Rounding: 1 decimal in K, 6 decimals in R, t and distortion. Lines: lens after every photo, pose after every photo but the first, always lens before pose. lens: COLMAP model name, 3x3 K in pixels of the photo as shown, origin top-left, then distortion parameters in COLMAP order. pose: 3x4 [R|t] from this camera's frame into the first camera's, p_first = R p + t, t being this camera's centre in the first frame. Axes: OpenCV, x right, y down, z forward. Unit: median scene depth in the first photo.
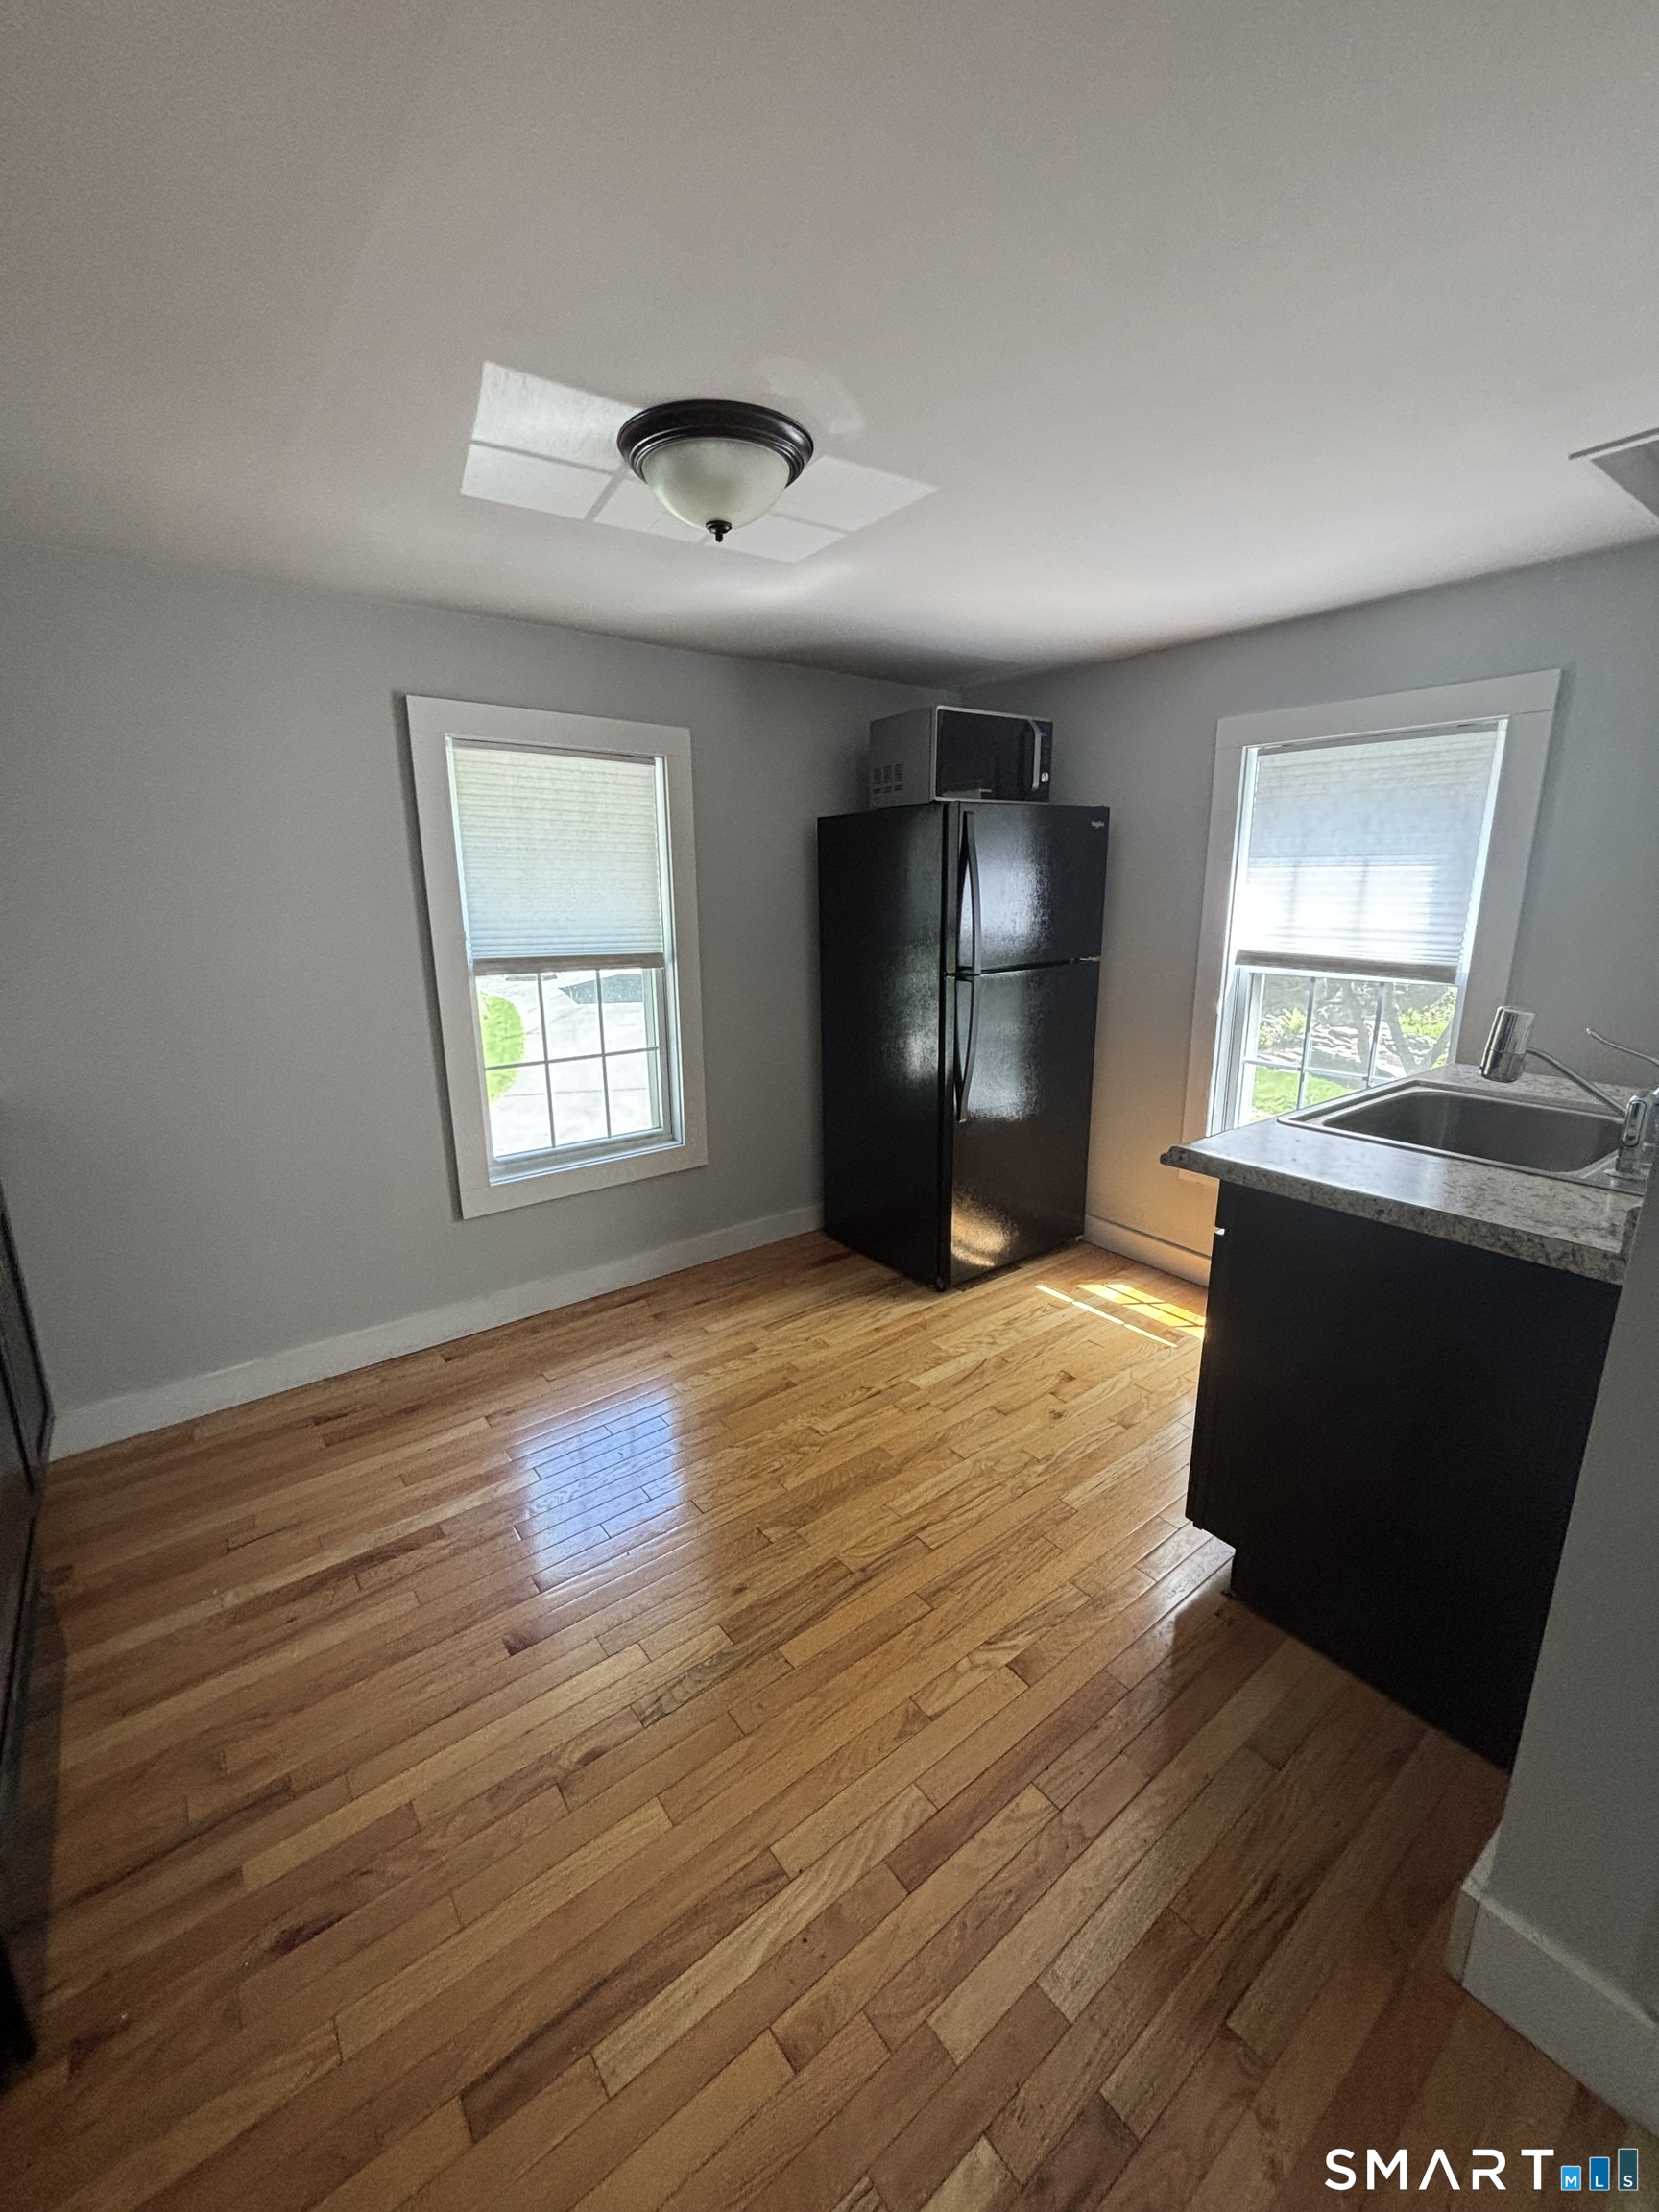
lens RADIAL K [[892.5, 0, 830.9], [0, 892.5, 1101.7], [0, 0, 1]] dist [0.000770, 0.000735]
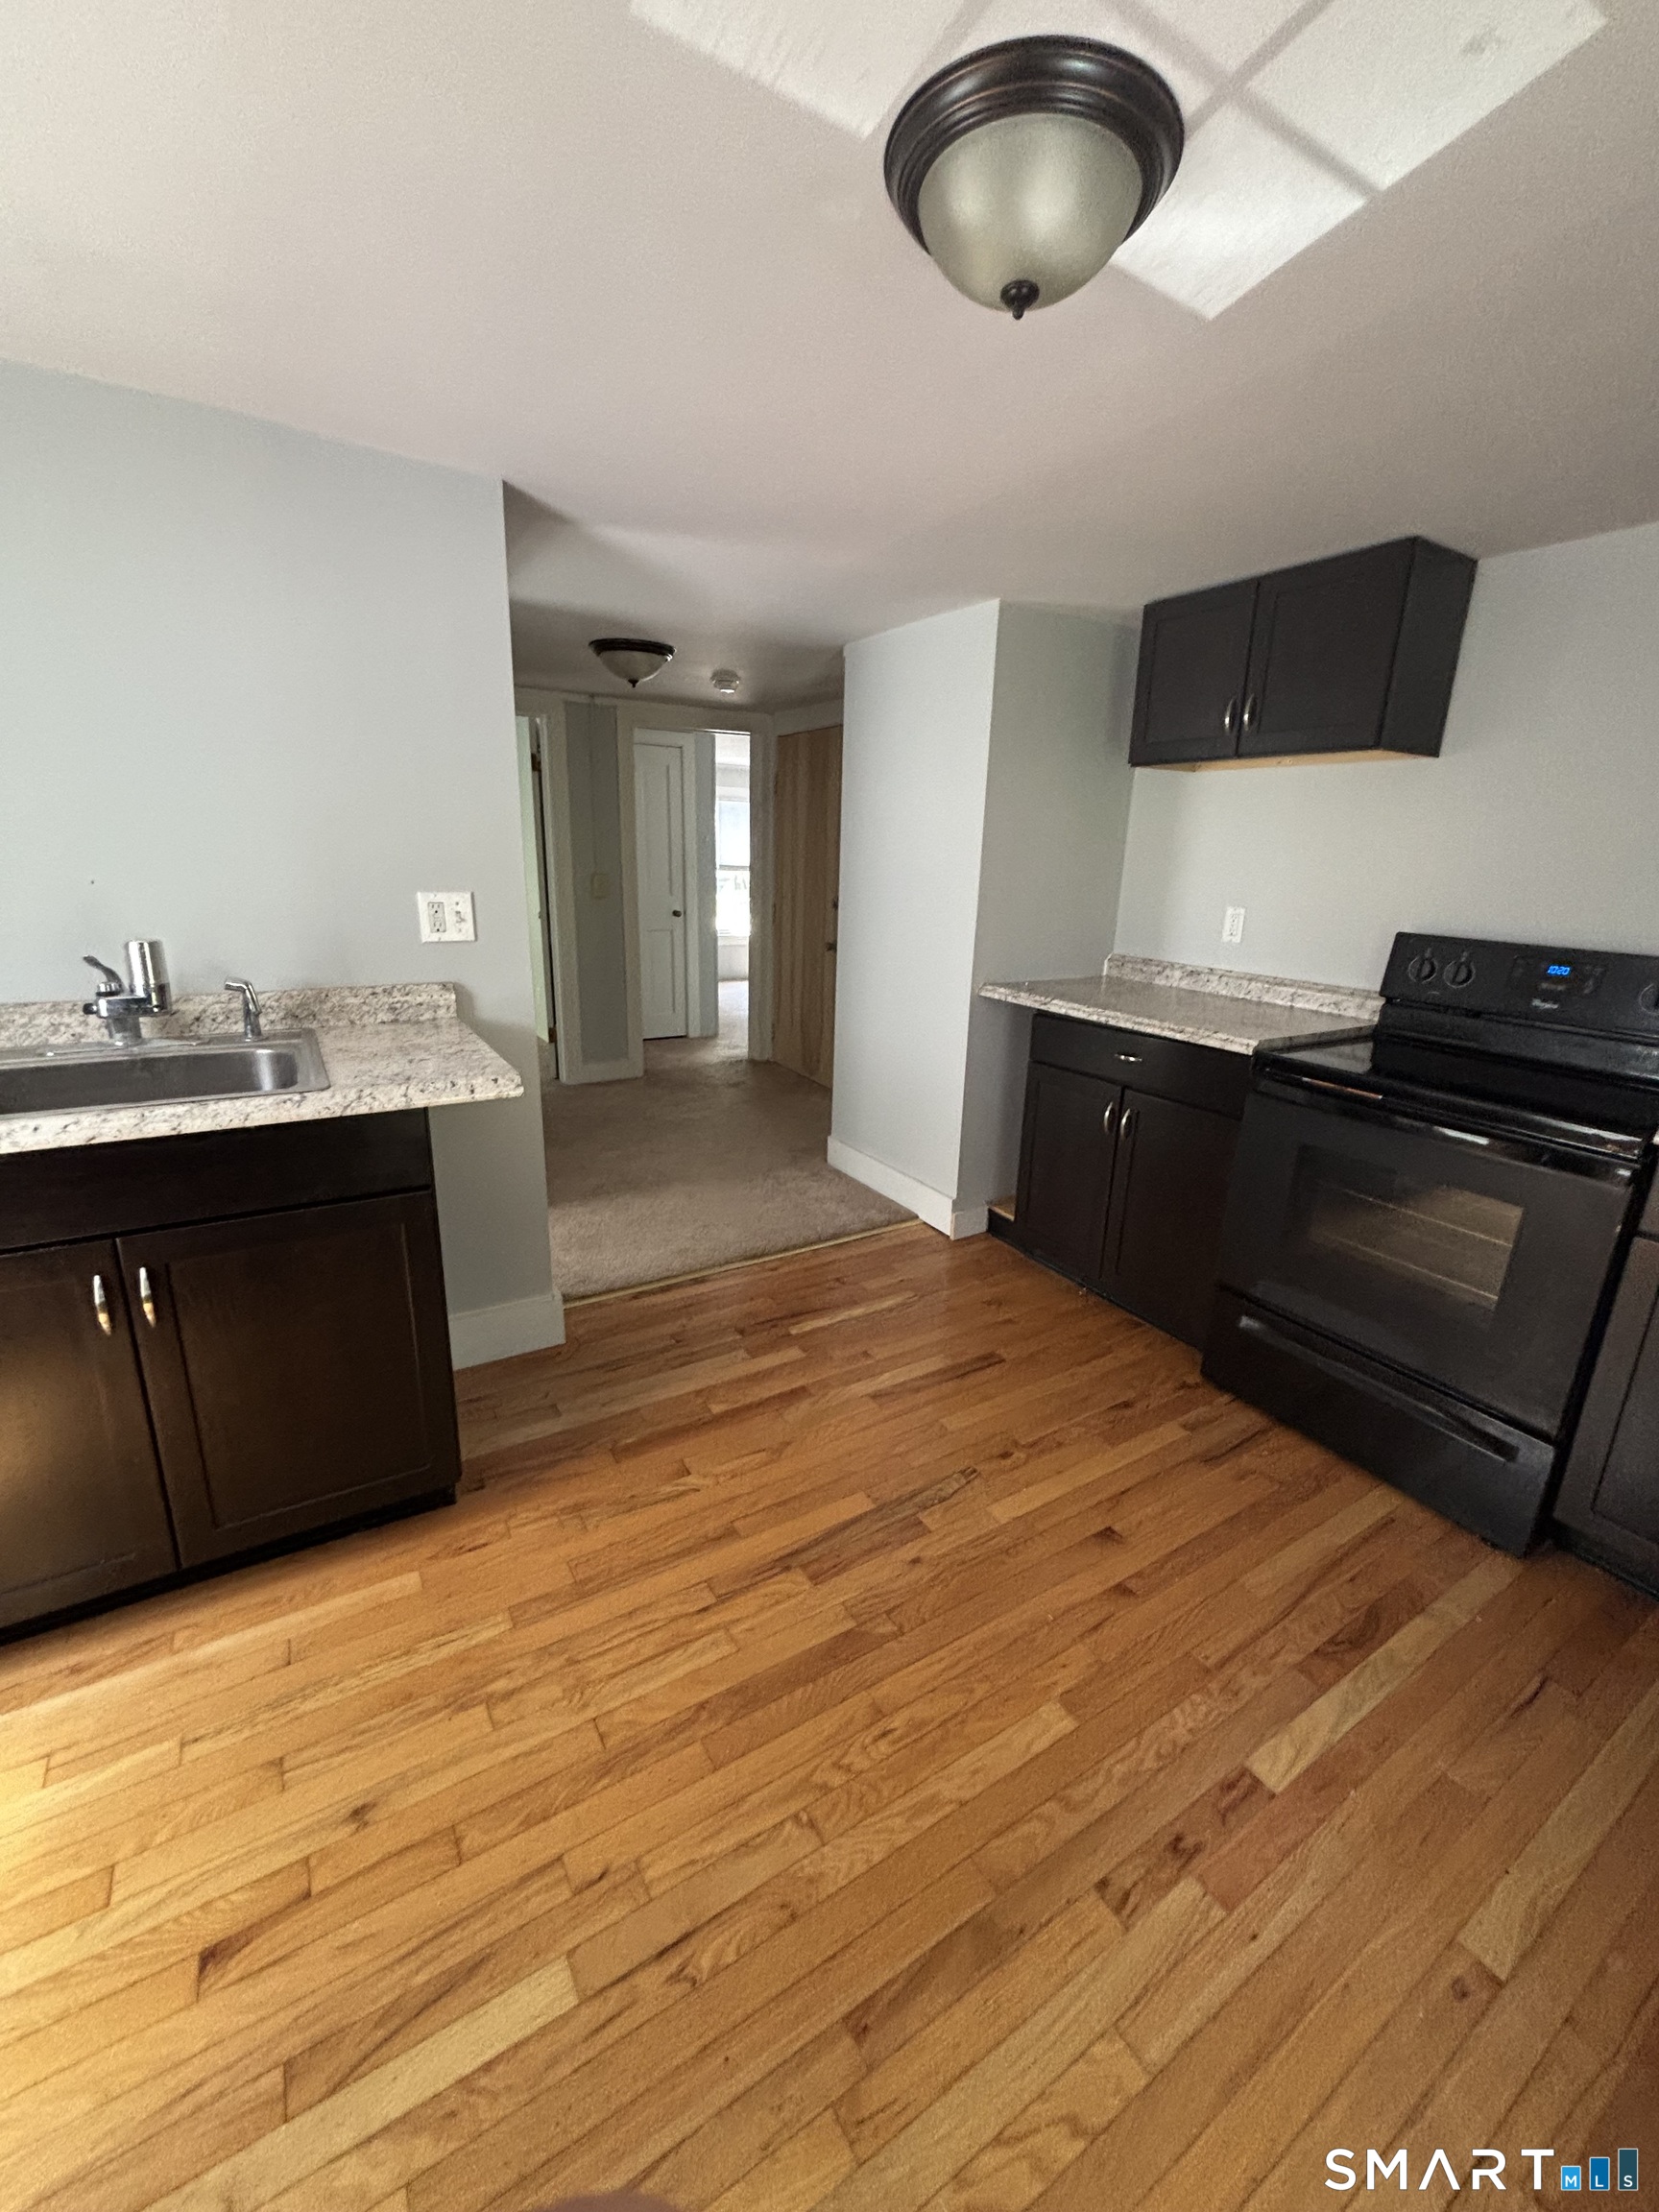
lens RADIAL K [[892.5, 0, 830.9], [0, 892.5, 1101.7], [0, 0, 1]] dist [0.000770, 0.000735]
pose [[-0.995256, -0.053016, 0.081583, -0.056834], [-0.006672, 0.873715, 0.486393, -0.339658], [-0.097067, 0.483541, -0.869923, 1.470614]]
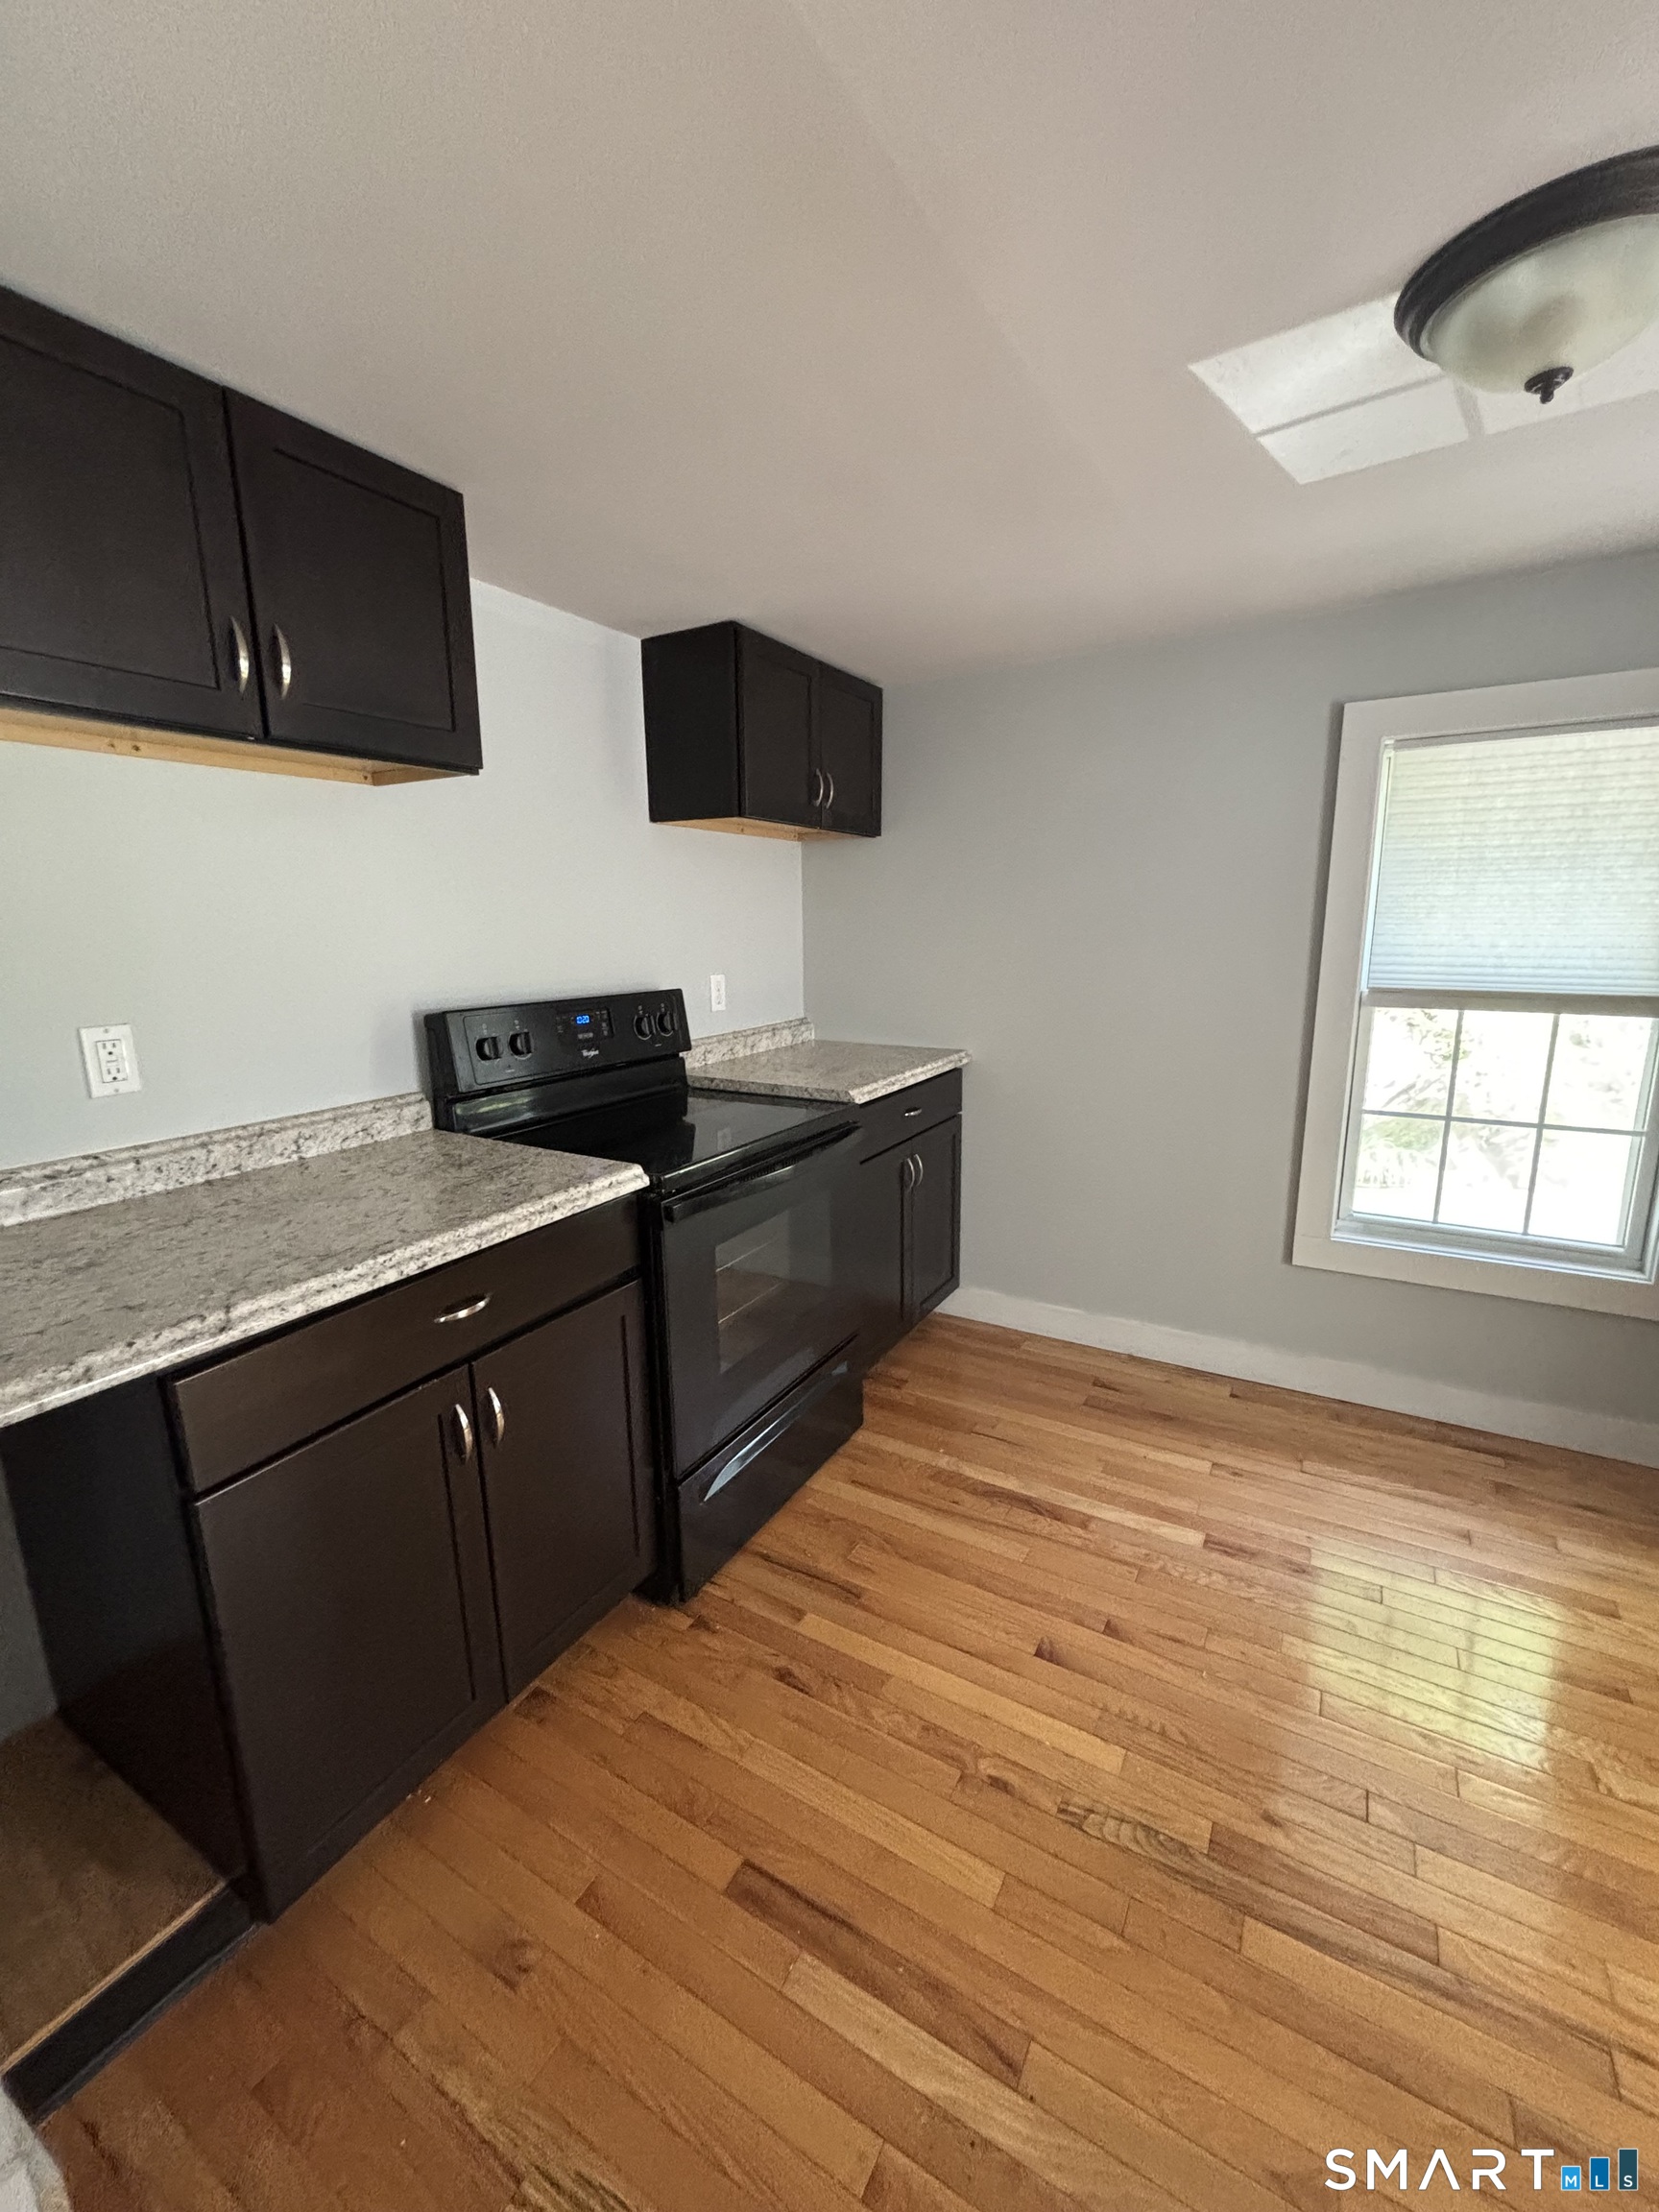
lens RADIAL K [[892.5, 0, 830.9], [0, 892.5, 1101.7], [0, 0, 1]] dist [0.000770, 0.000735]
pose [[0.368920, 0.186514, -0.910555, 0.309027], [-0.204813, 0.971892, 0.116095, -0.057478], [0.906614, 0.143664, 0.396750, 0.240717]]
